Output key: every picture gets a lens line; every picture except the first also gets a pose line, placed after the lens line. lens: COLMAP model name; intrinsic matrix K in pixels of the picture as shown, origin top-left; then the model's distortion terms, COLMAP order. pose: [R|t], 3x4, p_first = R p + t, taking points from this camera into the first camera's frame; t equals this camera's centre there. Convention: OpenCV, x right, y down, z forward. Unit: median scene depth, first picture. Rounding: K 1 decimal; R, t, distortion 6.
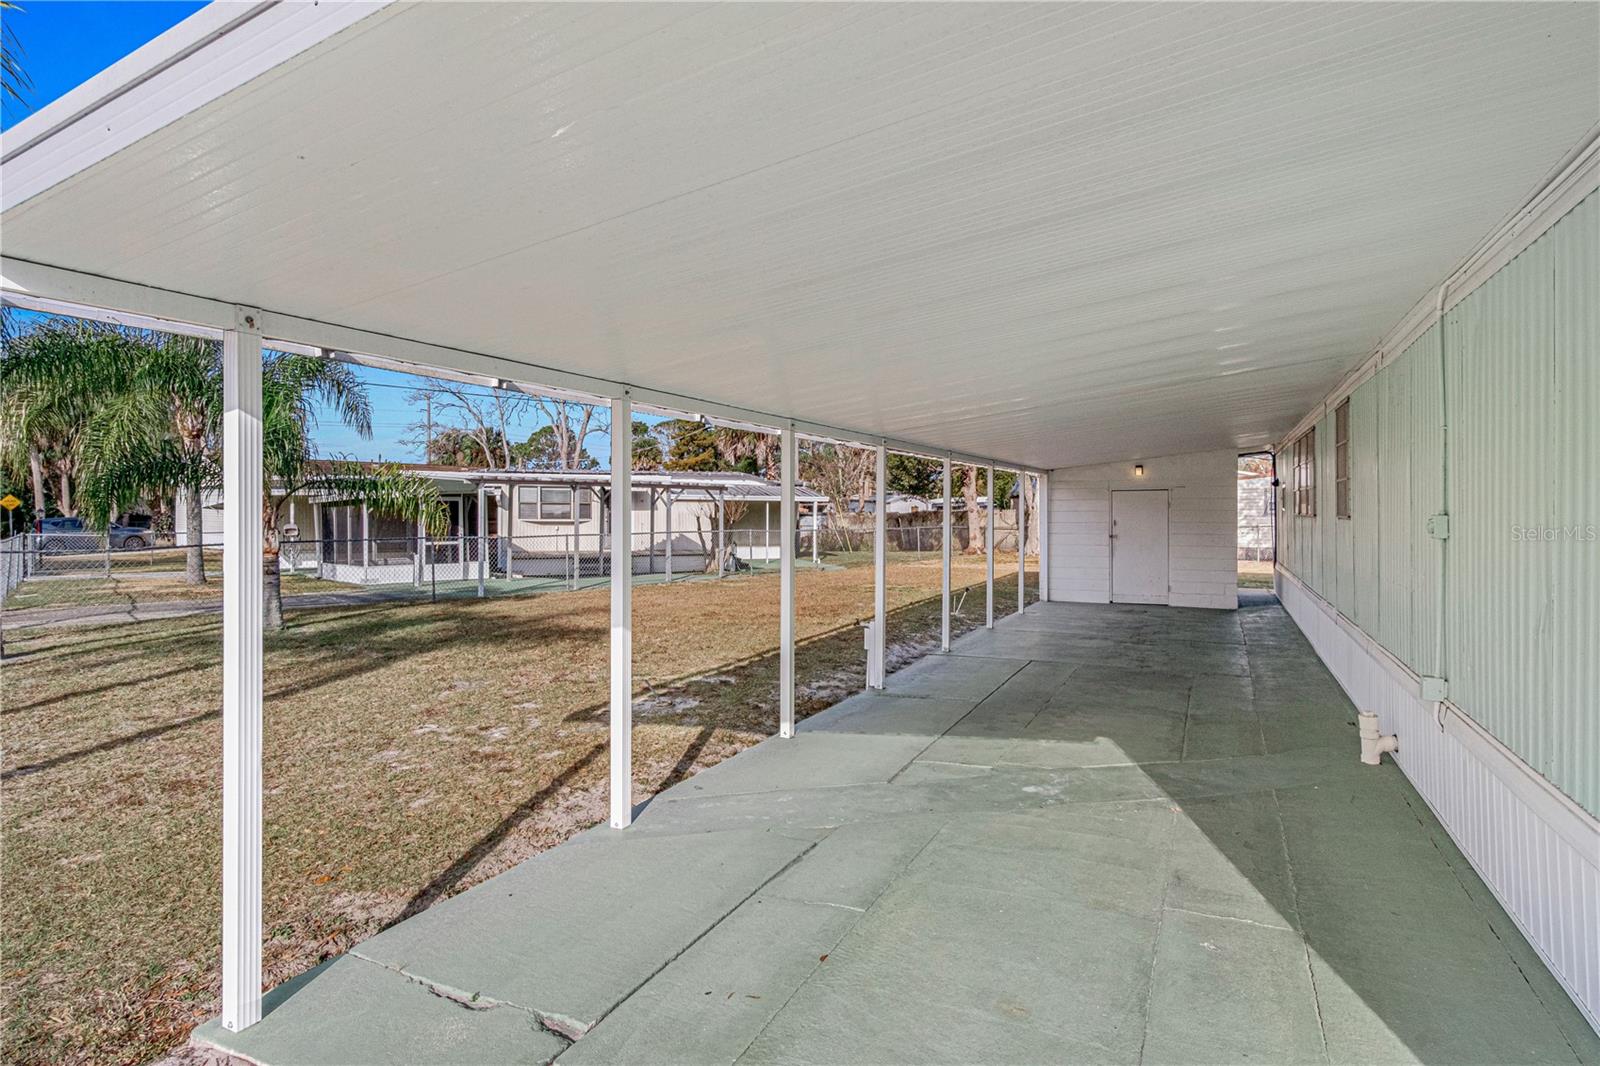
lens RADIAL K [[875.6, 0, 801.8], [0, 875.6, 522.4], [0, 0, 1]] dist [0.000118, 0.000388]
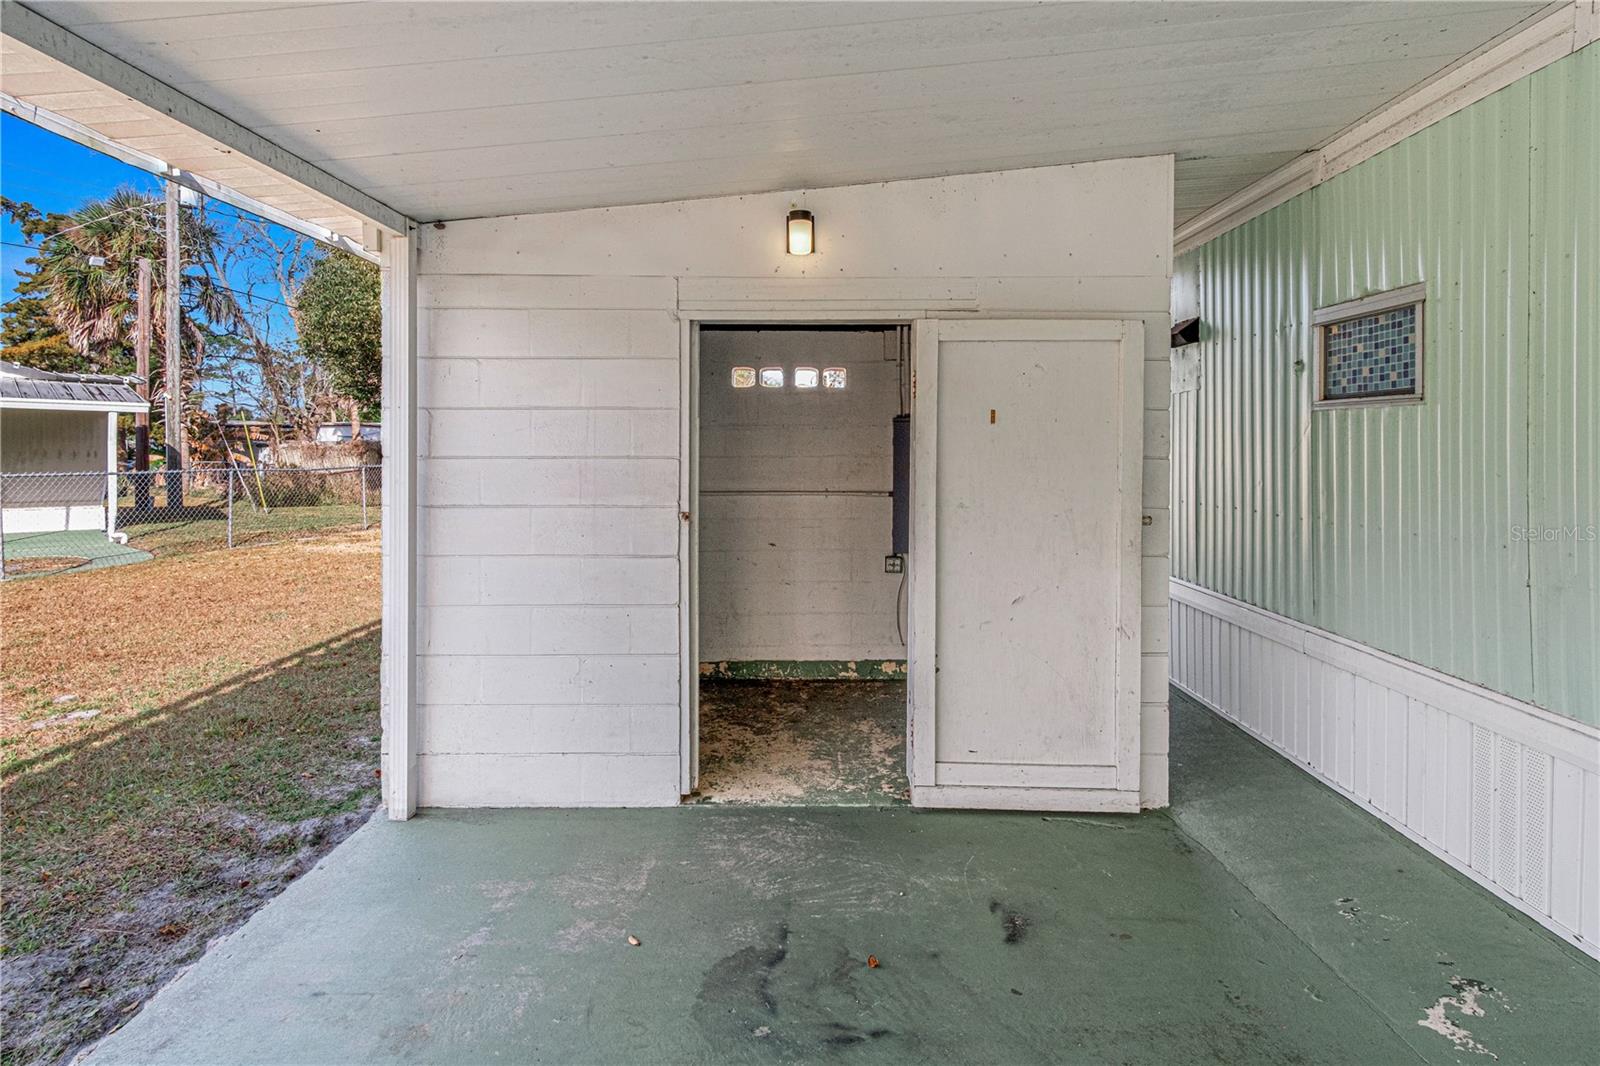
lens RADIAL K [[875.6, 0, 801.8], [0, 875.6, 522.4], [0, 0, 1]] dist [0.000118, 0.000388]
pose [[0.912660, -0.039857, 0.406772, 0.285138], [0.008116, 0.996805, 0.079461, 0.001138], [-0.408639, -0.069220, 0.910067, 0.771642]]
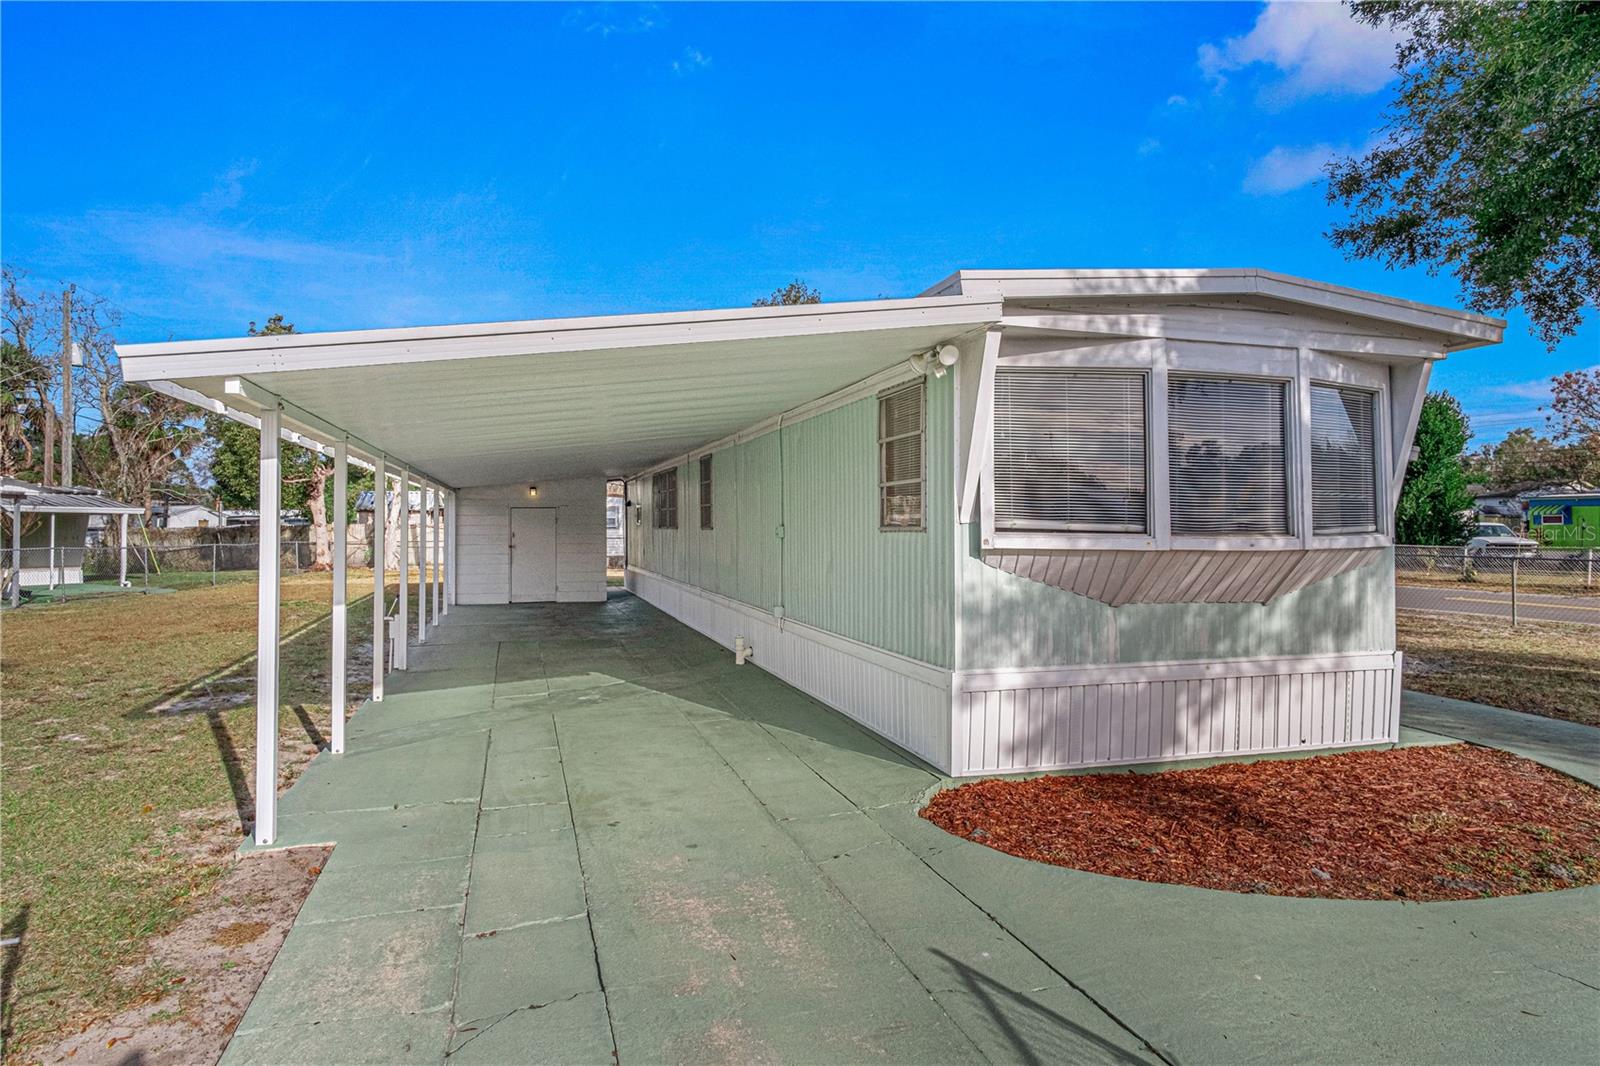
lens RADIAL K [[875.6, 0, 801.8], [0, 875.6, 522.4], [0, 0, 1]] dist [0.000118, 0.000388]
pose [[0.734963, 0.005494, 0.678085, -0.158003], [0.006764, 0.999858, -0.015432, 0.004142], [-0.678074, 0.015928, 0.734821, -0.135766]]
